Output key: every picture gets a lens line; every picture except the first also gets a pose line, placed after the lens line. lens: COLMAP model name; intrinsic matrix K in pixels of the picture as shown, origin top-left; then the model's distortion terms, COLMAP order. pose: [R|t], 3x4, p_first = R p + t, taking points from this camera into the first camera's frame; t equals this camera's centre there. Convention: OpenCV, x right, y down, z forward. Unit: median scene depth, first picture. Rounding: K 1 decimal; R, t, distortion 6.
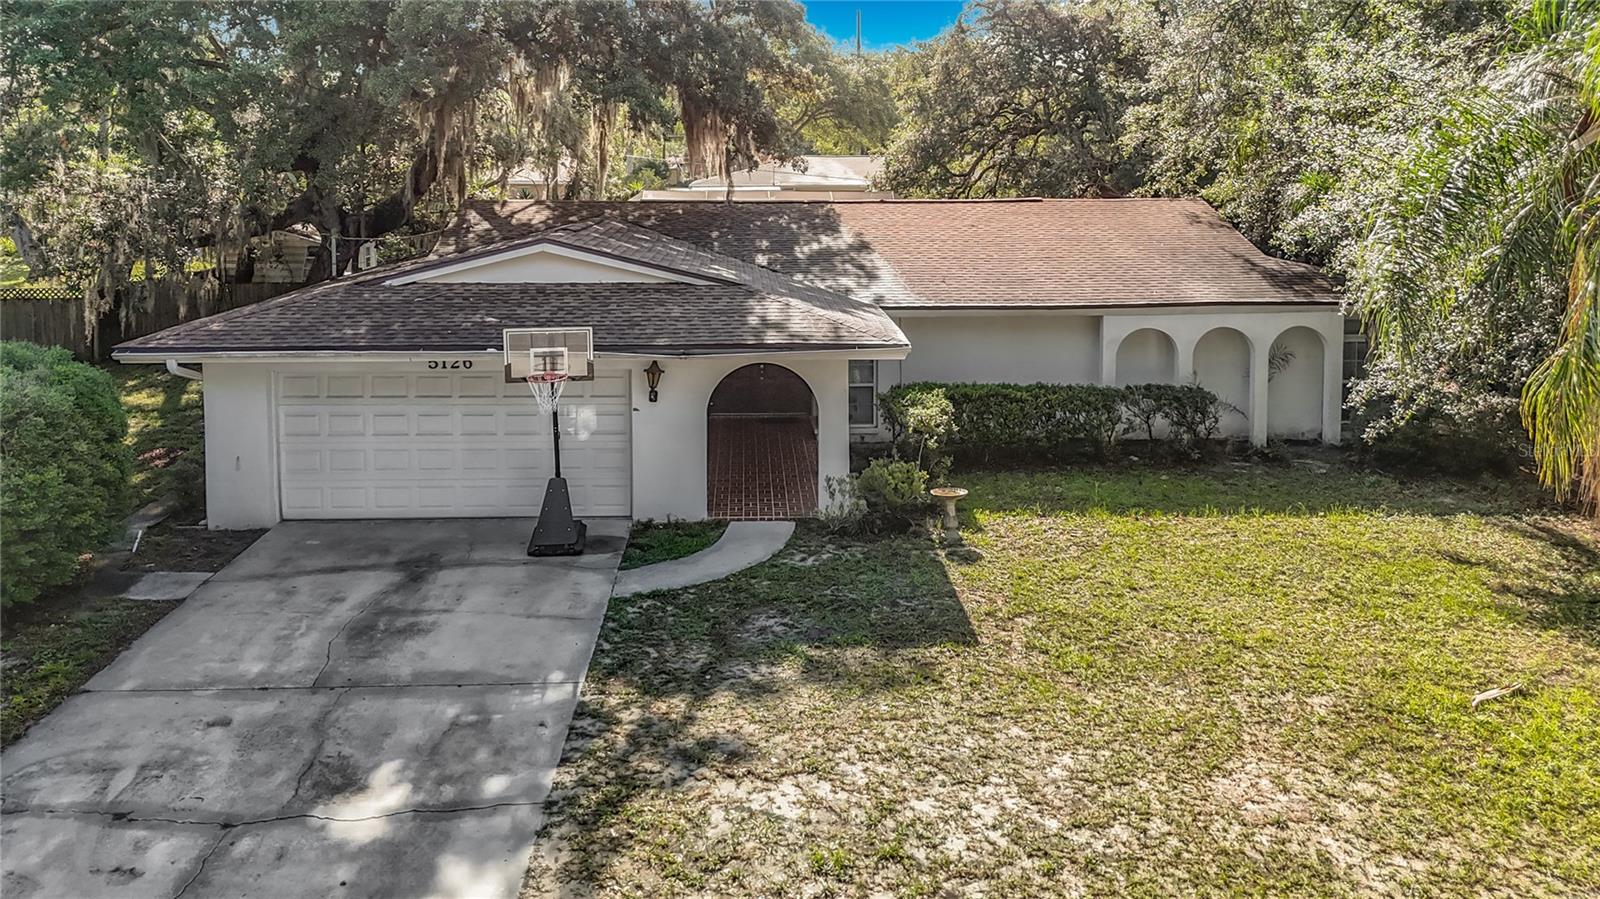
lens RADIAL K [[1219.4, 0, 773.8], [0, 1219.4, 288.1], [0, 0, 1]] dist [0.064815, -0.056732]
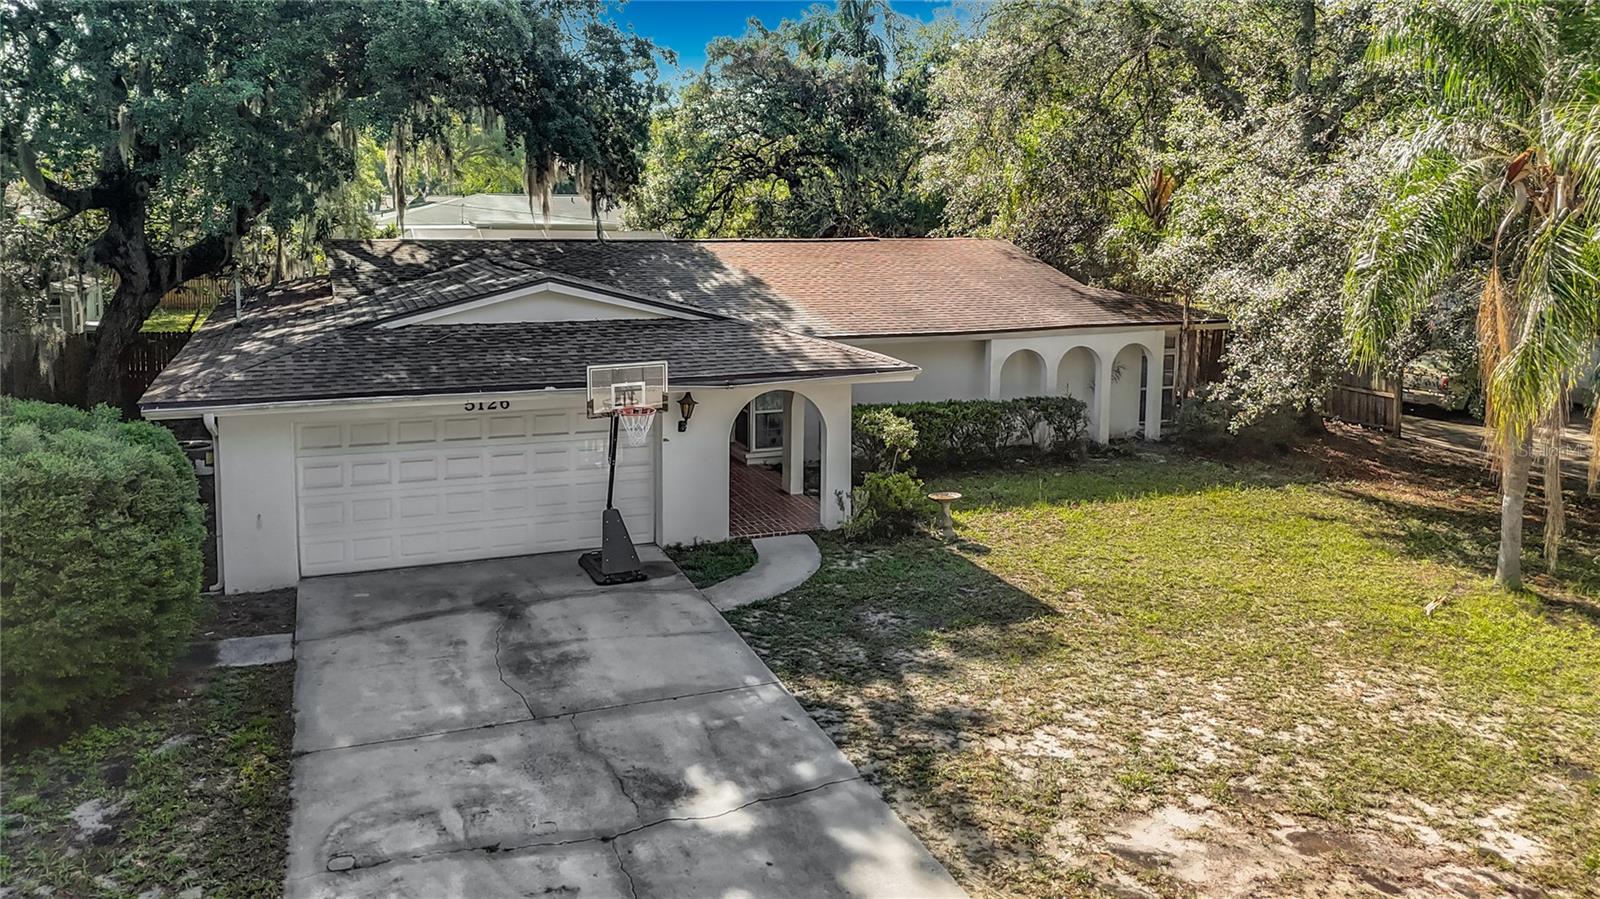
lens RADIAL K [[1207.8, 0, 774.0], [0, 1207.8, 342.1], [0, 0, 1]] dist [0.053794, -0.033213]
pose [[0.943965, -0.031700, 0.328519, -0.539307], [0.027144, 0.999461, 0.018447, -0.002035], [-0.328927, -0.008497, 0.944317, -0.016284]]
